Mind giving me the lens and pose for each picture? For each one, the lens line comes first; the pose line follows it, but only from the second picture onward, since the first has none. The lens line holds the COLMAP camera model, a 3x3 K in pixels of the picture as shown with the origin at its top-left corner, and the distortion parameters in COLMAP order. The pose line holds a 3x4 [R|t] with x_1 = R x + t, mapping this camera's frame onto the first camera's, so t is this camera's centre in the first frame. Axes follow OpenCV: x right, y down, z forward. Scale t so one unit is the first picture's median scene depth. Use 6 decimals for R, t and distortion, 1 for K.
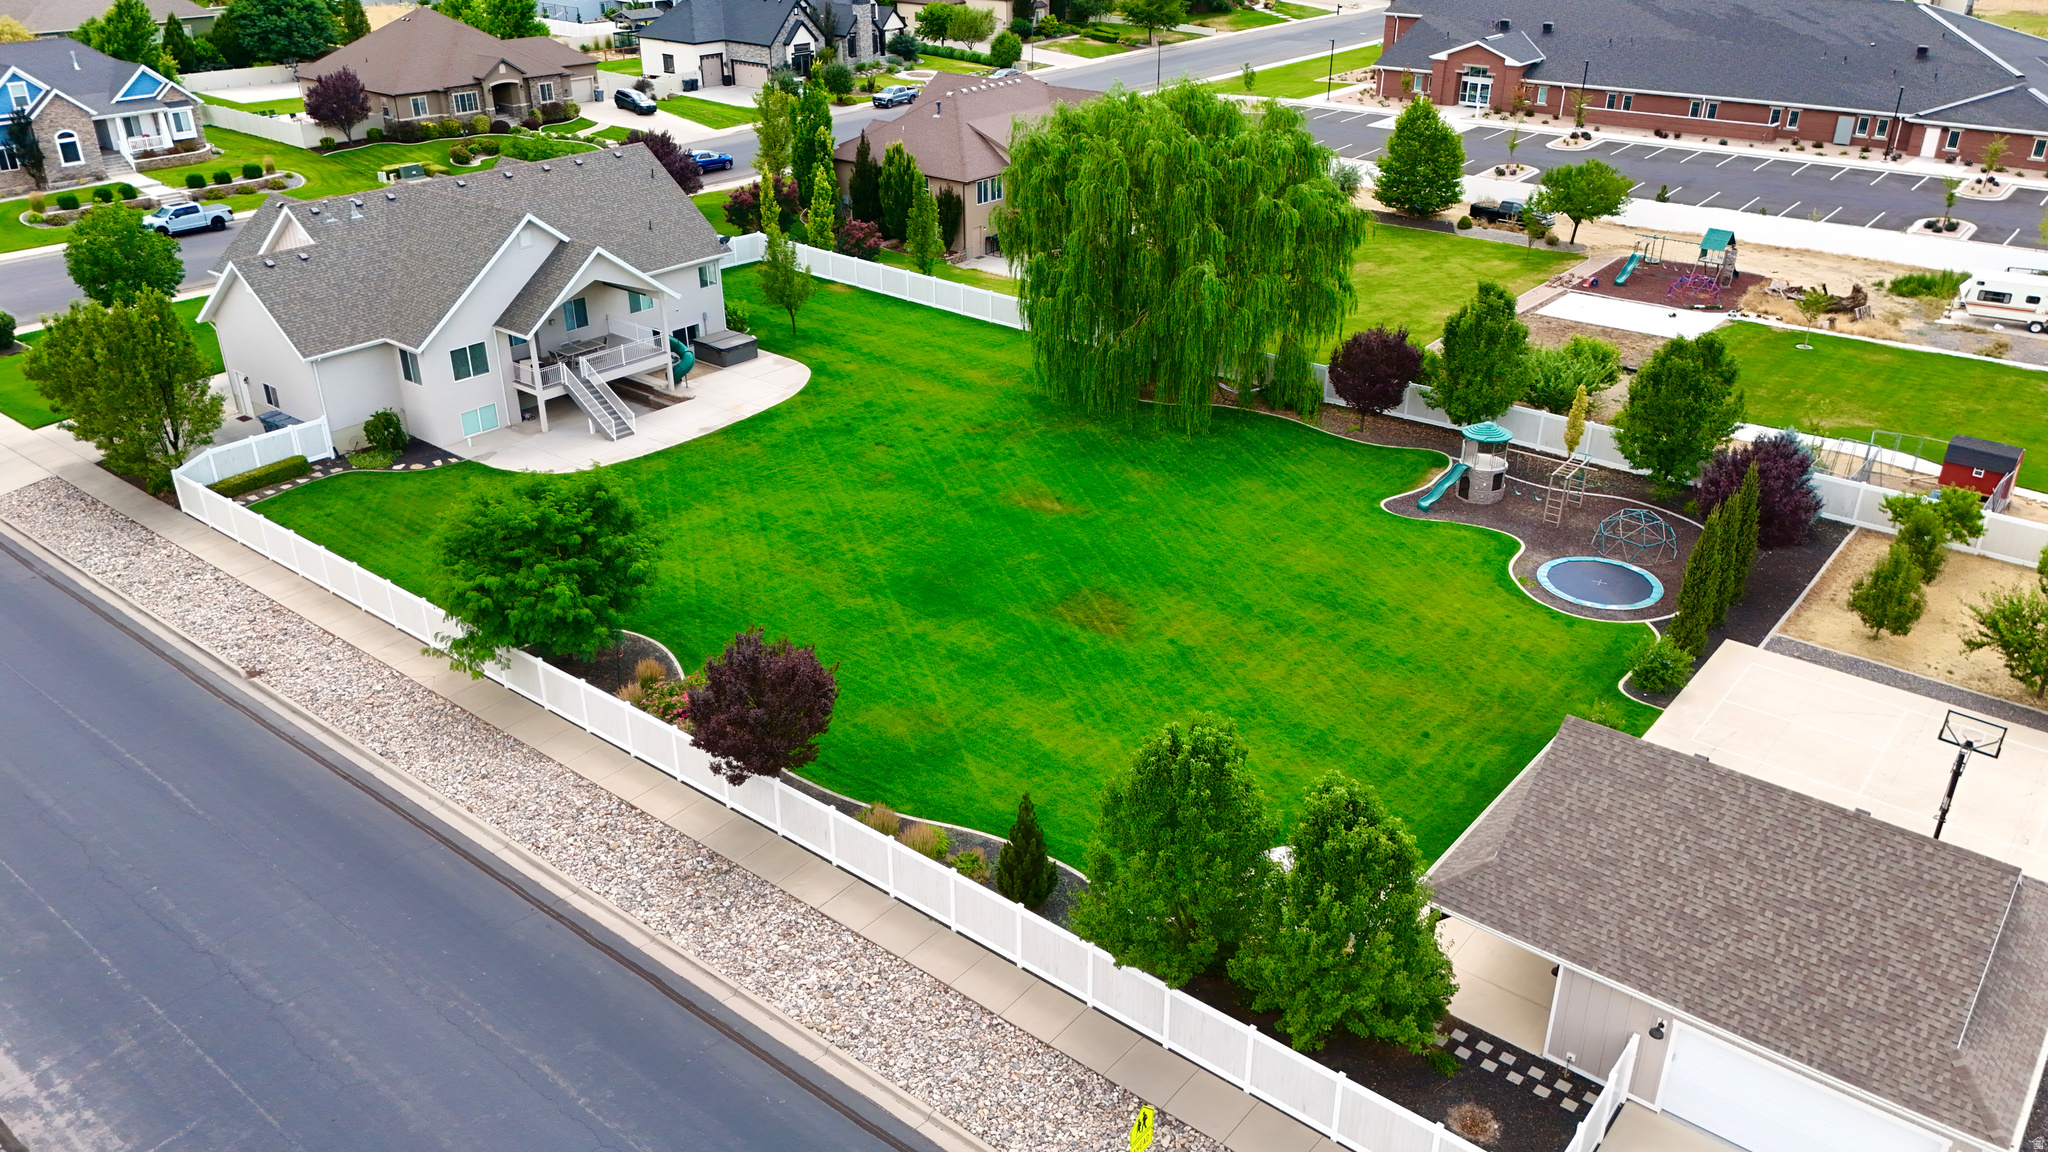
lens RADIAL K [[1508.1, 0, 1020.5], [0, 1508.1, 574.5], [0, 0, 1]] dist [0.083763, -0.088166]
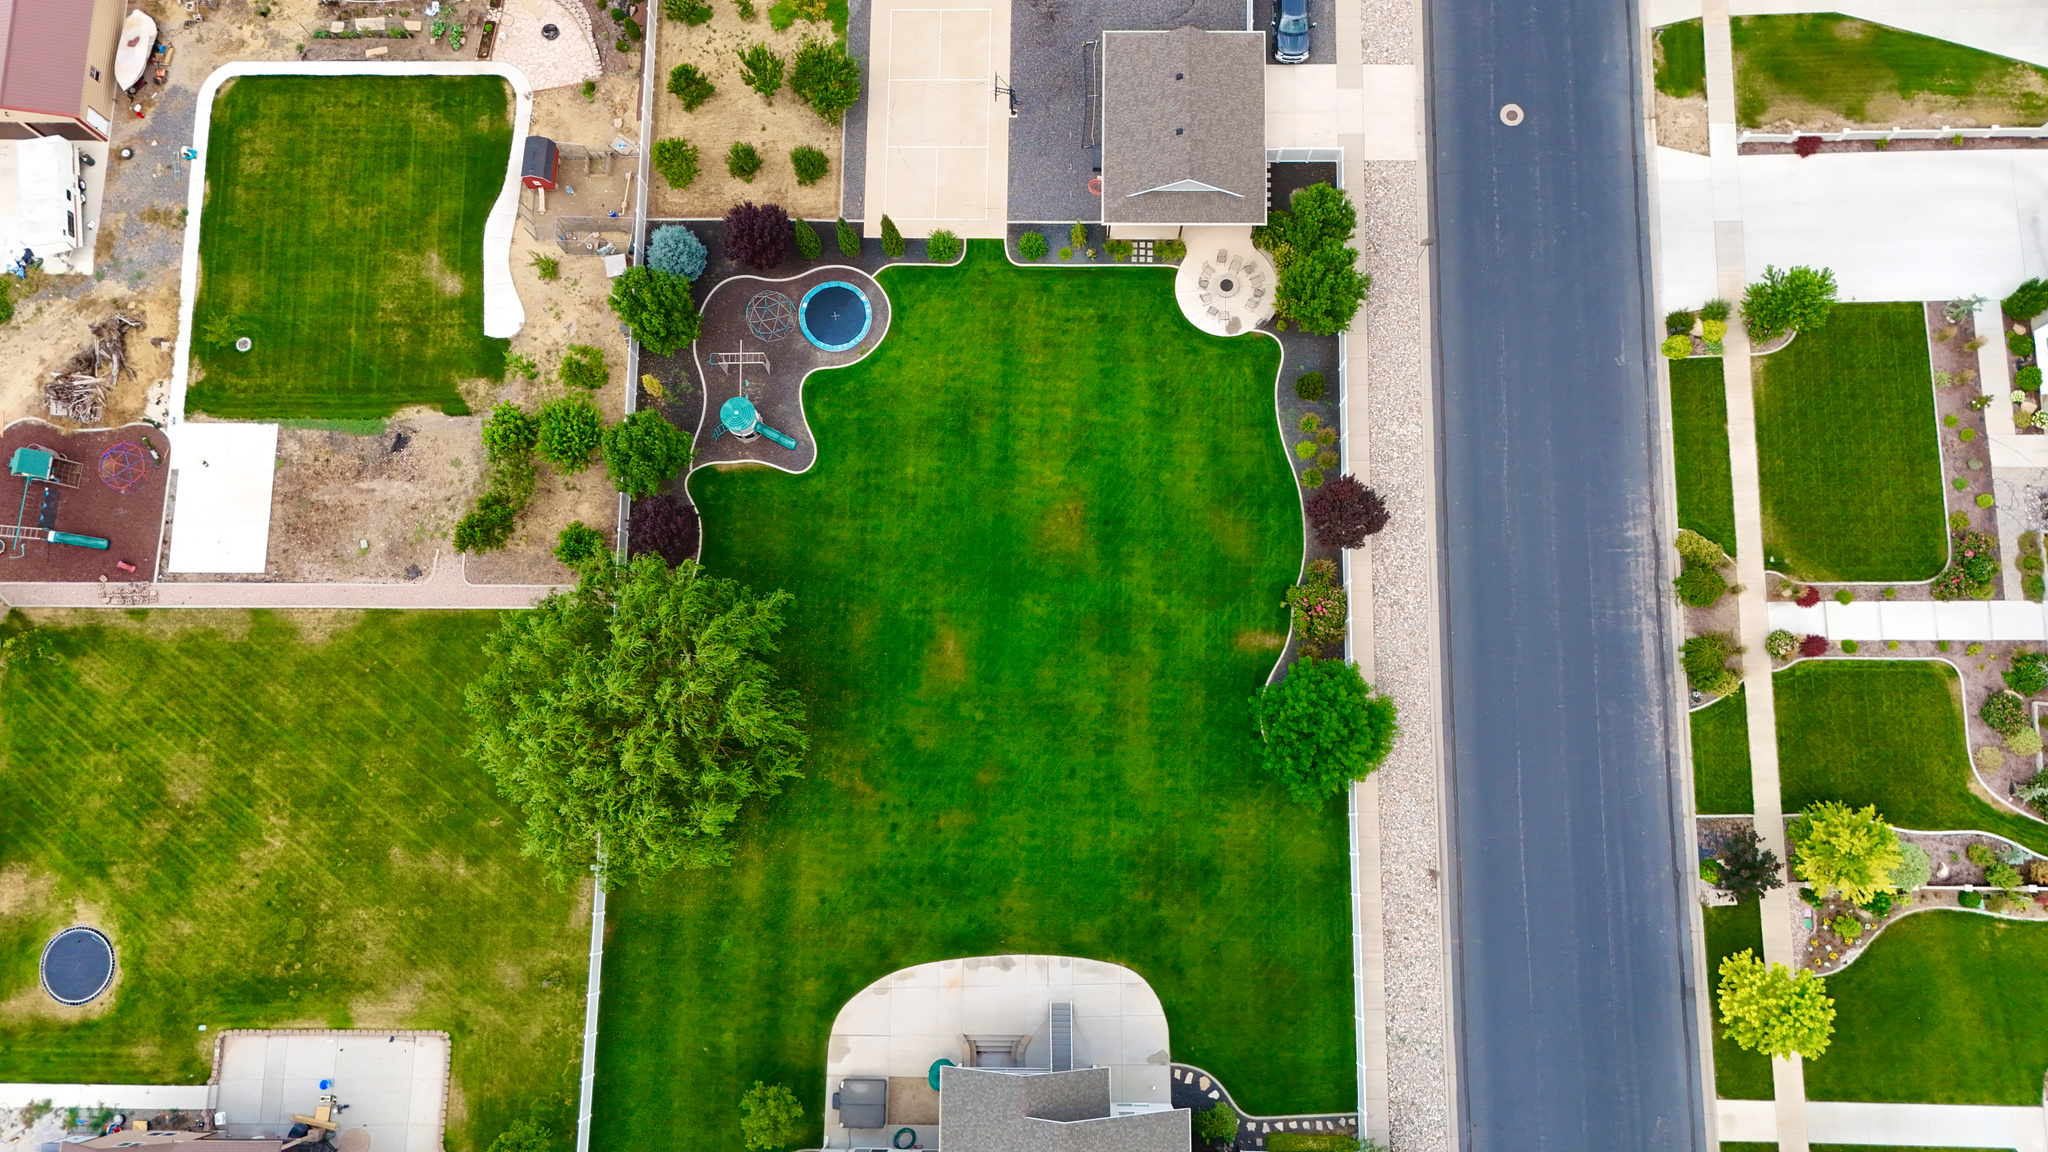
lens RADIAL K [[1508.1, 0, 1020.5], [0, 1508.1, 574.5], [0, 0, 1]] dist [0.083763, -0.088166]
pose [[-0.619601, -0.769902, 0.152792, -0.198376], [0.370112, -0.114910, 0.921853, -1.424560], [-0.692179, 0.627731, 0.356148, 0.457678]]
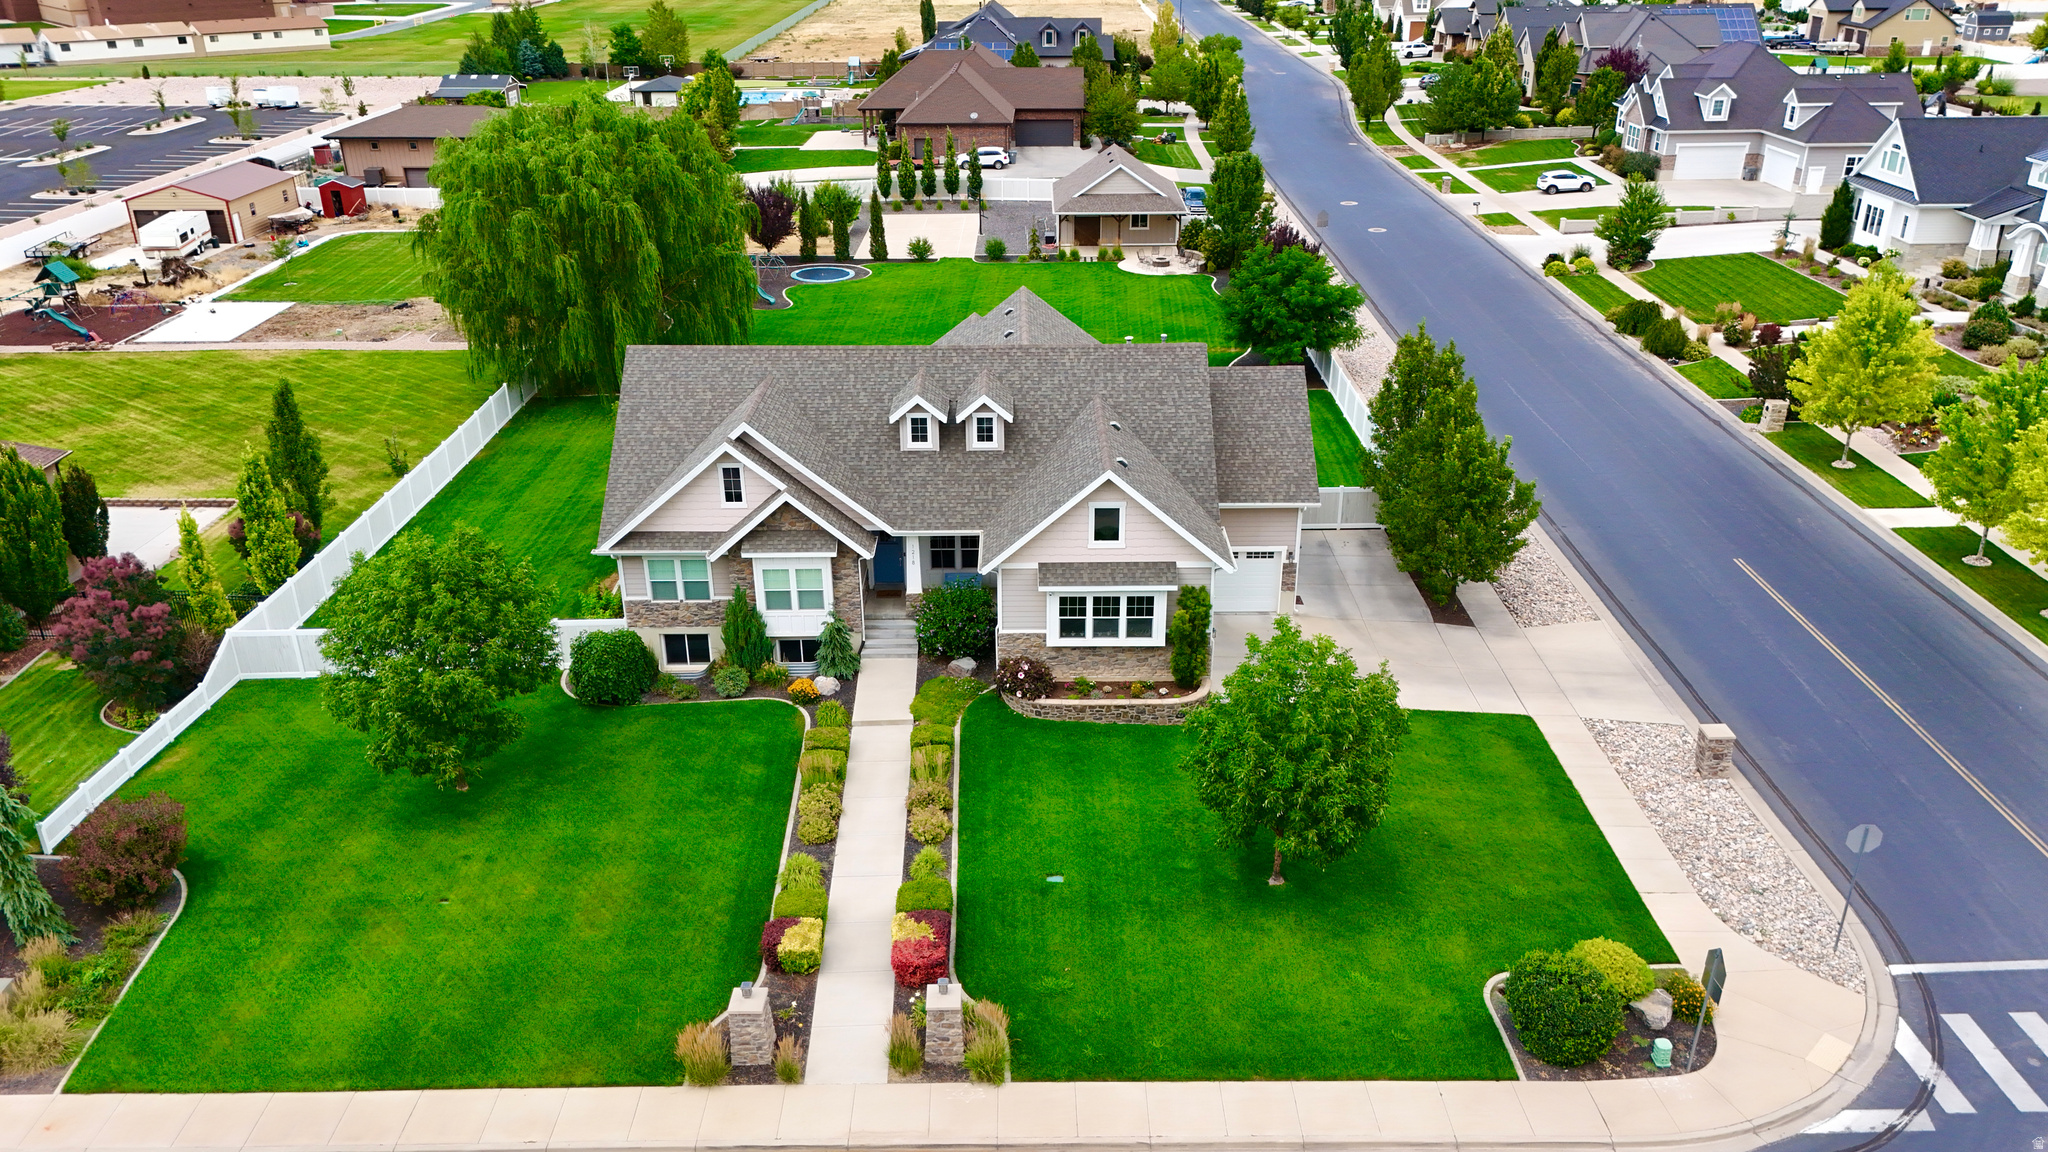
lens RADIAL K [[1508.1, 0, 1020.5], [0, 1508.1, 574.5], [0, 0, 1]] dist [0.083763, -0.088166]
pose [[-0.625151, -0.315927, 0.713706, -1.192482], [0.353376, 0.700761, 0.619726, -0.790192], [-0.695925, 0.639629, -0.326440, 1.652053]]
